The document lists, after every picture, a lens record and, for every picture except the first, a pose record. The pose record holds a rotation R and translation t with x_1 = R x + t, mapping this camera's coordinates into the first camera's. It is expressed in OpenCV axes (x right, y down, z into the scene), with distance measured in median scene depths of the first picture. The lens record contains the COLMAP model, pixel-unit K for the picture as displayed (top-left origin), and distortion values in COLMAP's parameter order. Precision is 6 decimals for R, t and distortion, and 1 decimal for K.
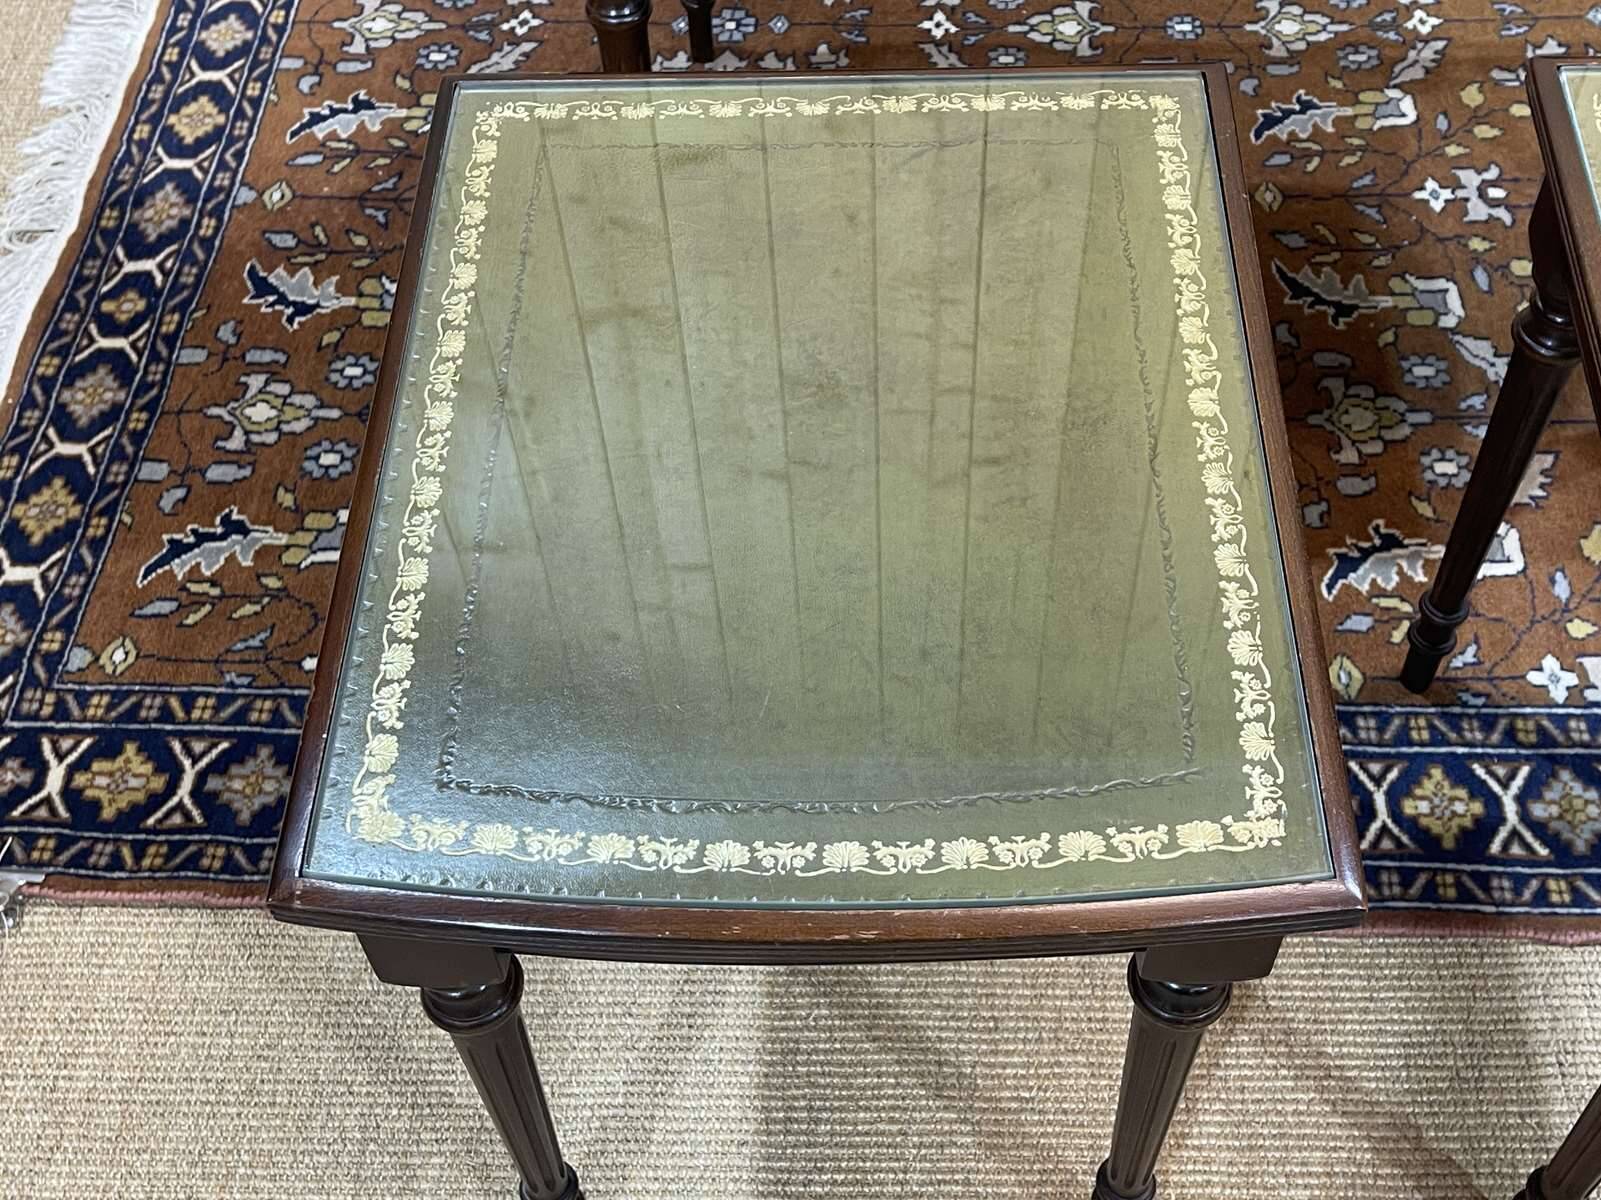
lens RADIAL K [[1920.7, 0, 816.5], [0, 1920.7, 599.8], [0, 0, 1]] dist [0.028746, 0.000000]
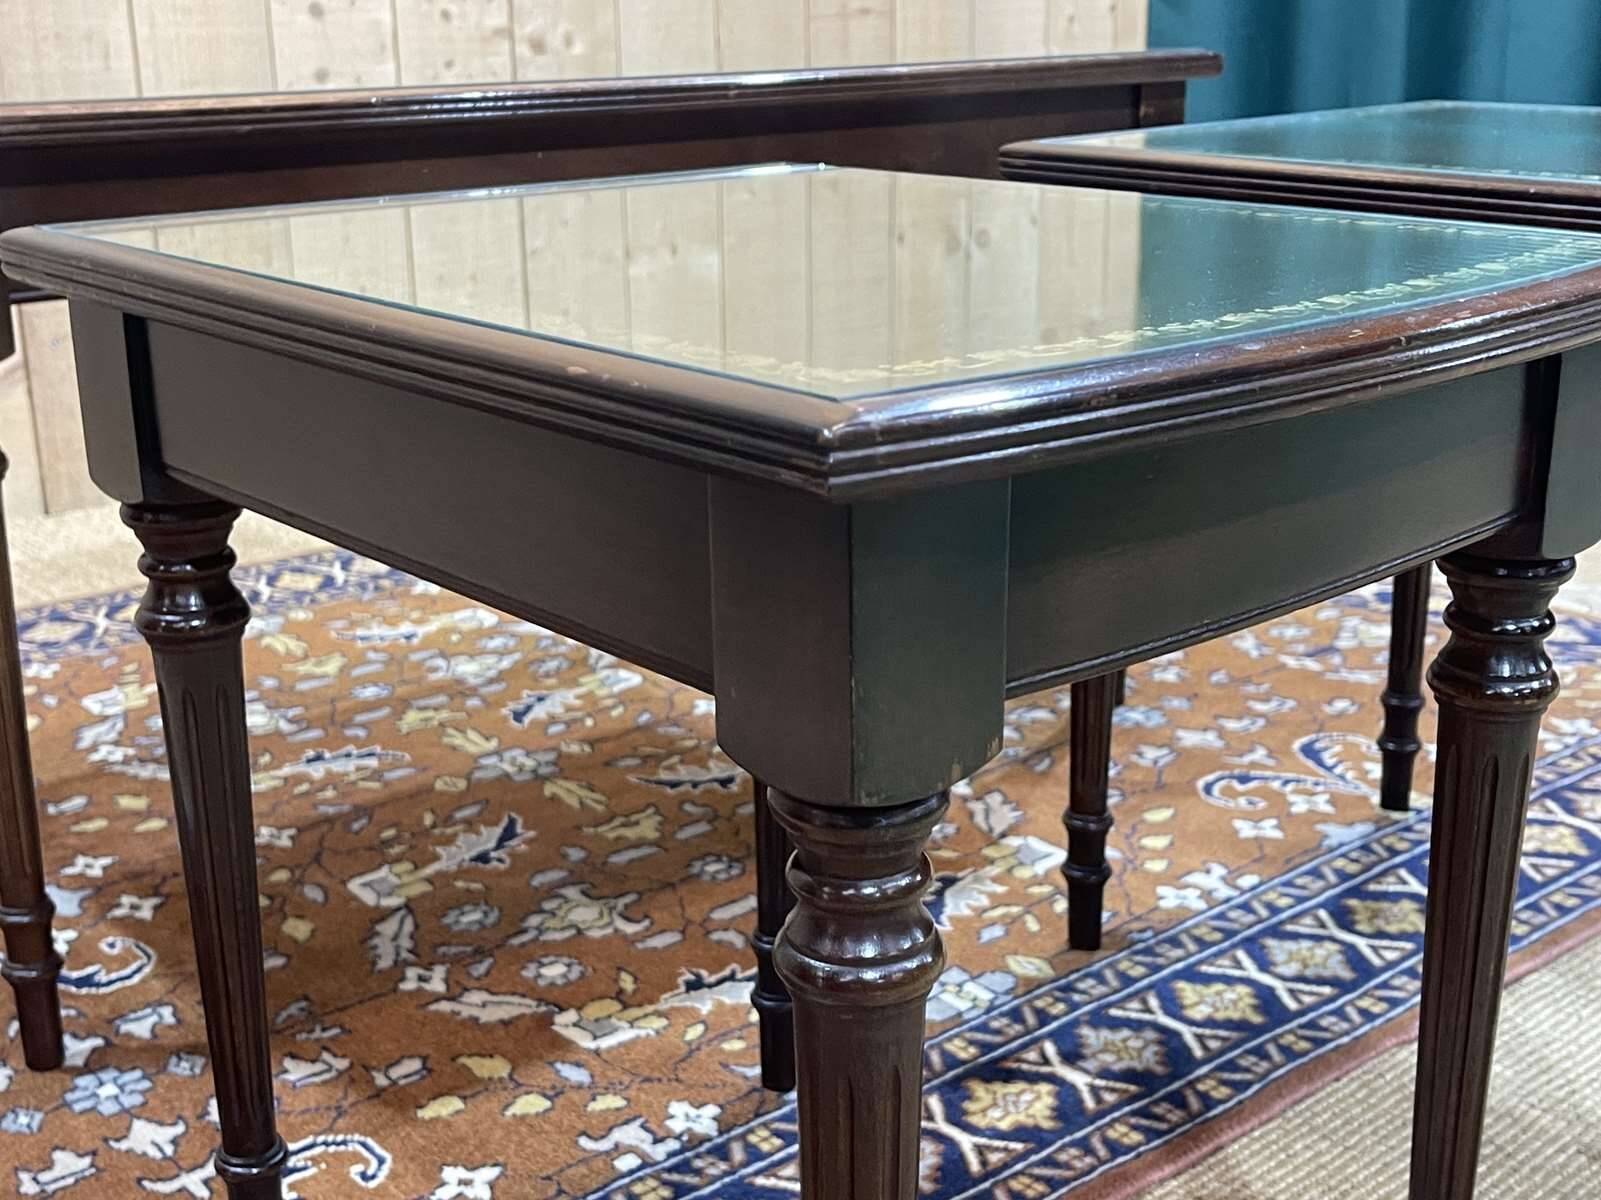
lens RADIAL K [[2002.8, 0, 793.6], [0, 2002.8, 614.2], [0, 0, 1]] dist [0.040009, 0.000000]
pose [[0.744787, -0.180516, 0.642422, -0.315723], [0.527767, 0.748482, -0.401544, 0.199514], [-0.408355, 0.638114, 0.652730, 0.297904]]
